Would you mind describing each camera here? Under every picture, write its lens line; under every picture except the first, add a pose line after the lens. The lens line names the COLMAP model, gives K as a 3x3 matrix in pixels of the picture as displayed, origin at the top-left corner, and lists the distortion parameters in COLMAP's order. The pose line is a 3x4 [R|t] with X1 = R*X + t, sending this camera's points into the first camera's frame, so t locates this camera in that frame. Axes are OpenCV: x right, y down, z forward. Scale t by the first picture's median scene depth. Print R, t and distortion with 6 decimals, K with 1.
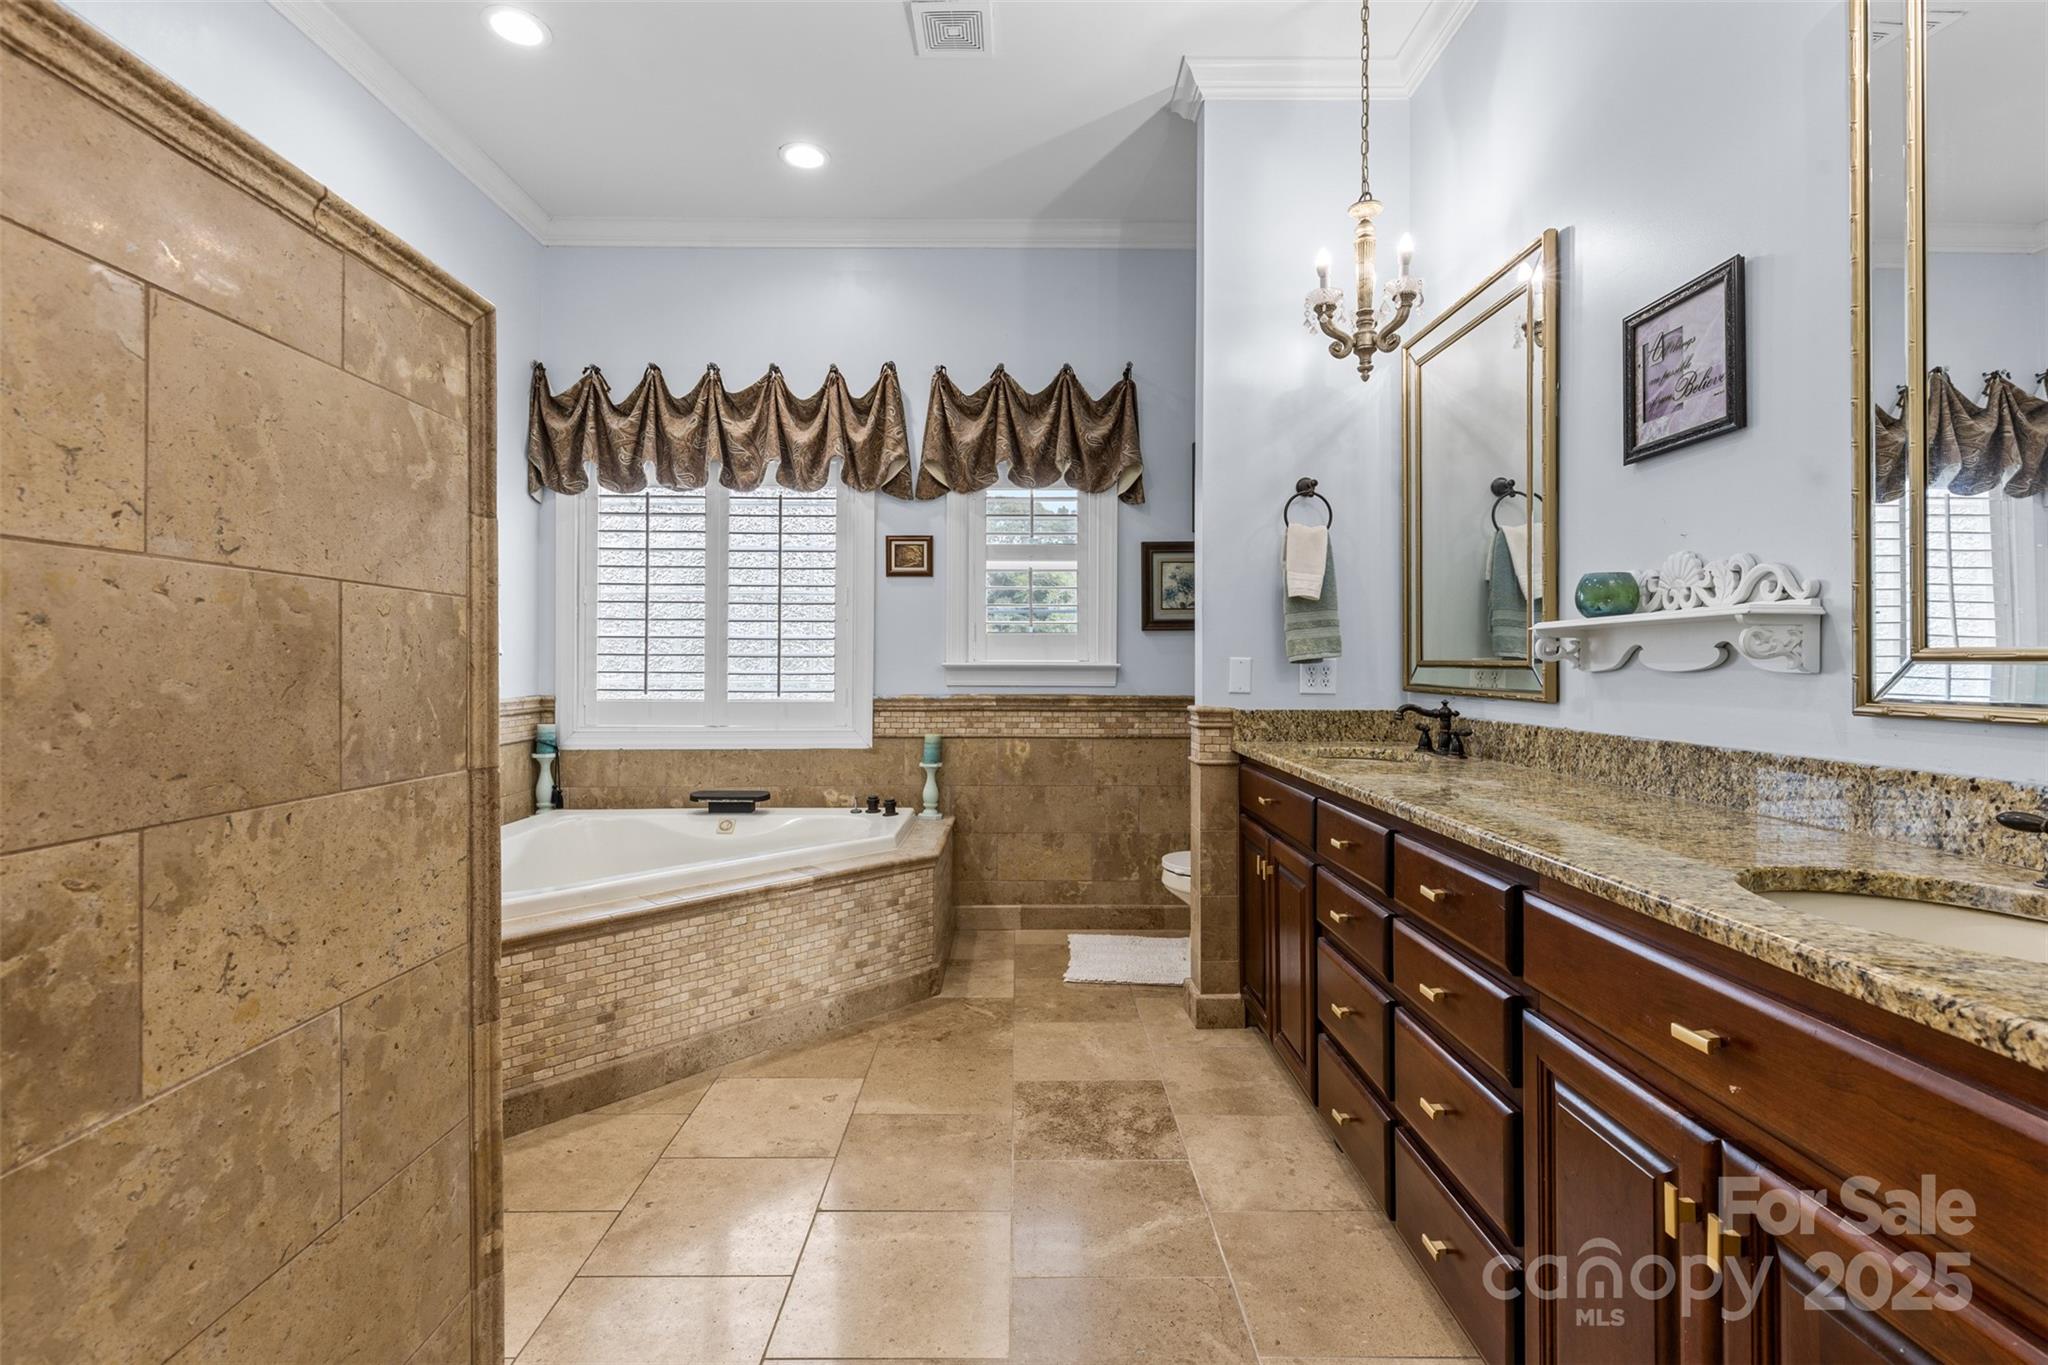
lens RADIAL K [[926.5, 0, 1015.0], [0, 926.5, 657.0], [0, 0, 1]] dist [0.009269, -0.000195]
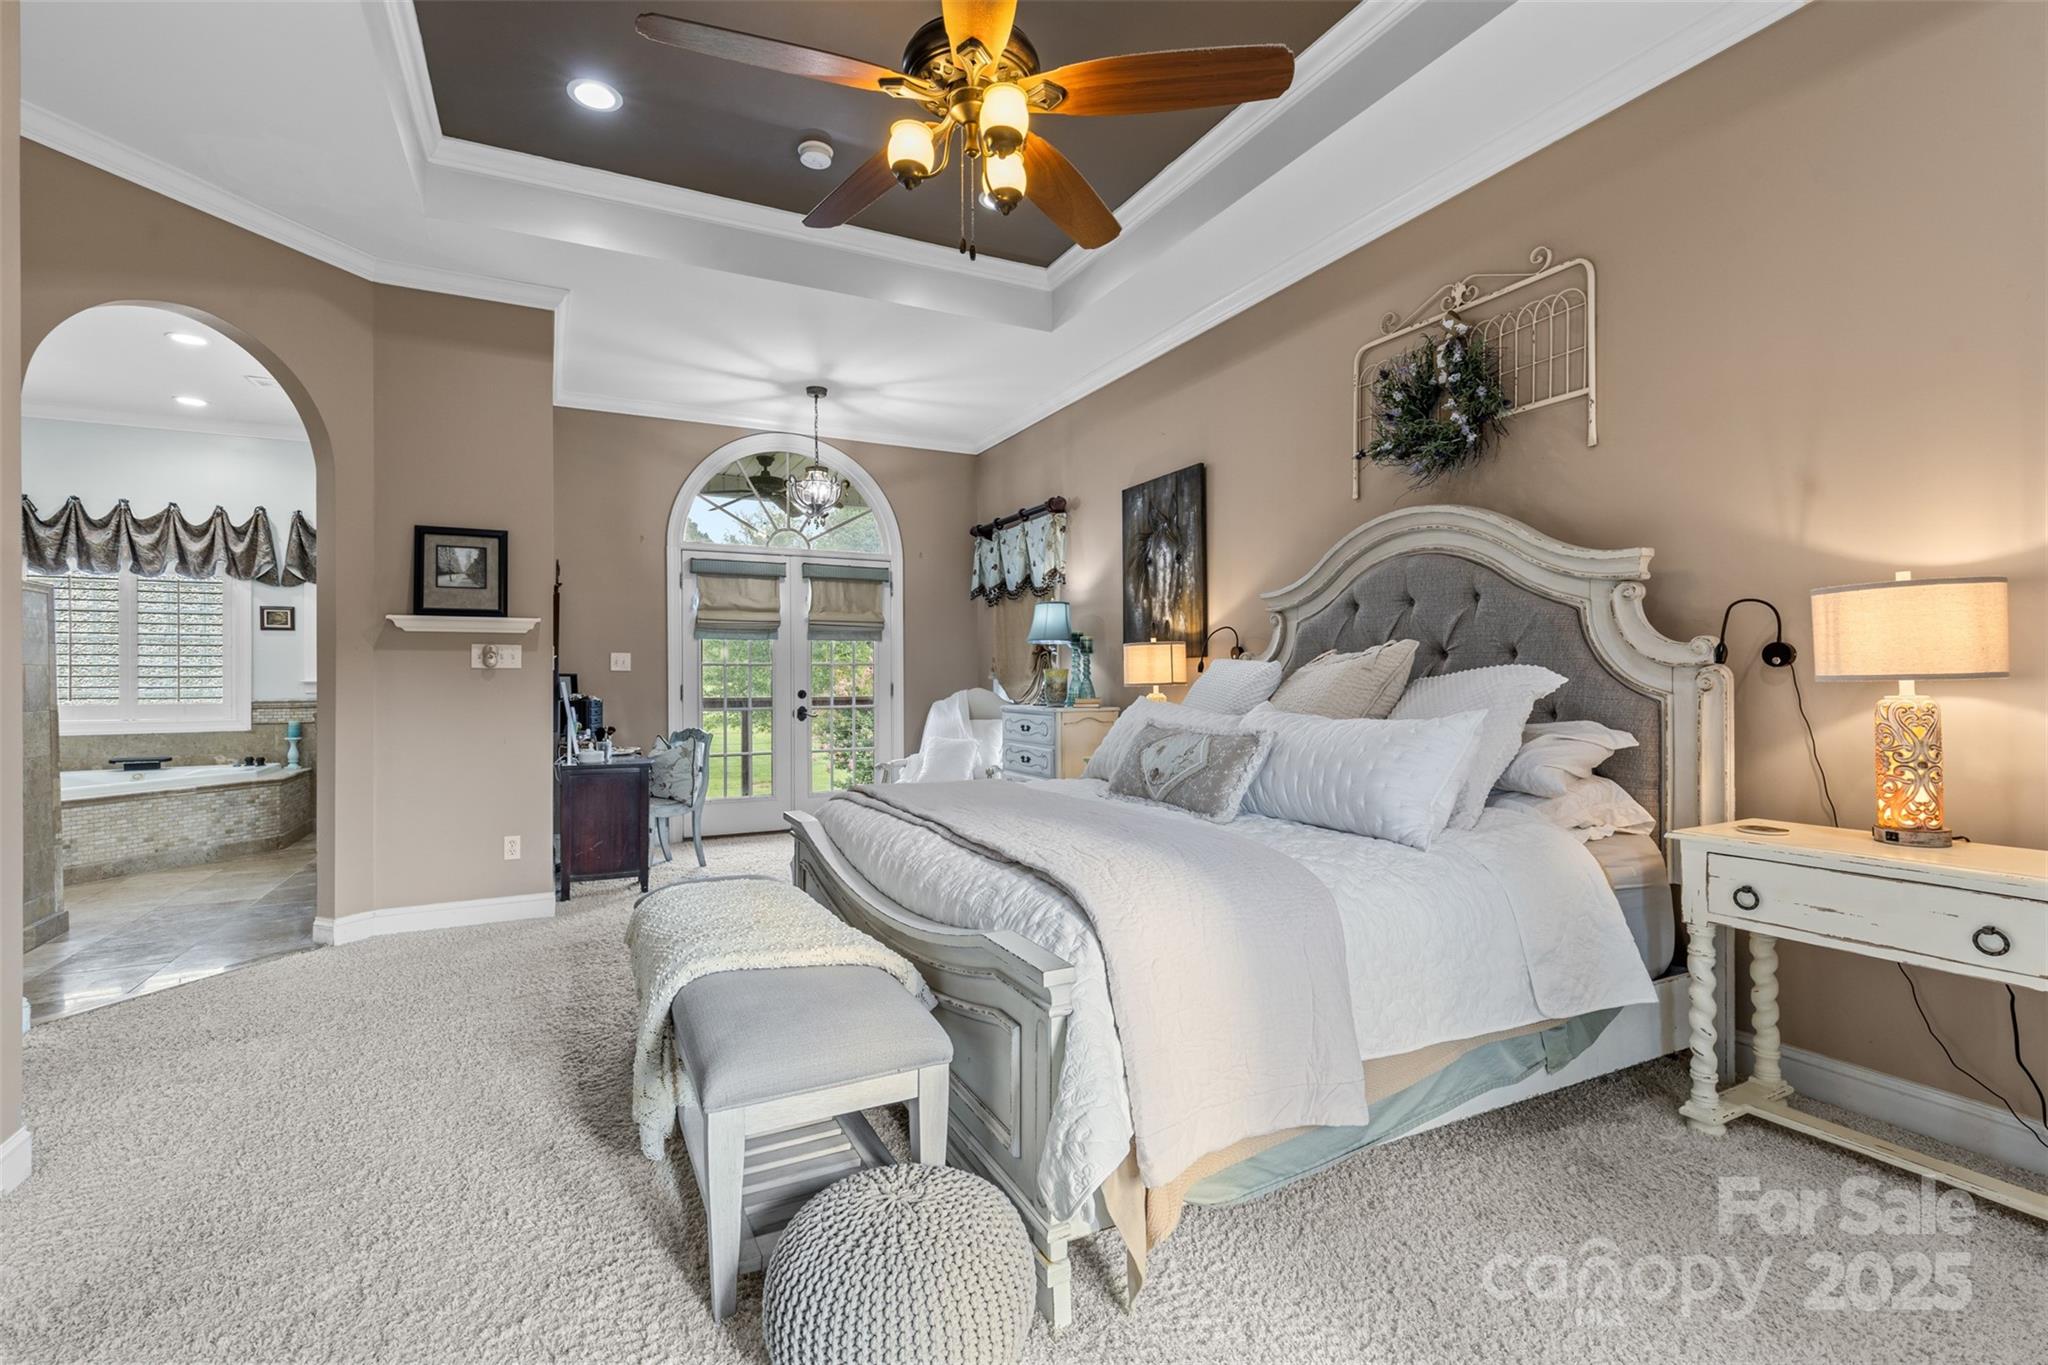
lens RADIAL K [[922.6, 0, 1021.7], [0, 922.6, 677.7], [0, 0, 1]] dist [0.008453, -0.000827]
pose [[0.894517, -0.006680, 0.446985, 0.359164], [0.002314, 0.999944, 0.010313, -0.013536], [-0.447029, -0.008190, 0.894482, -1.185251]]
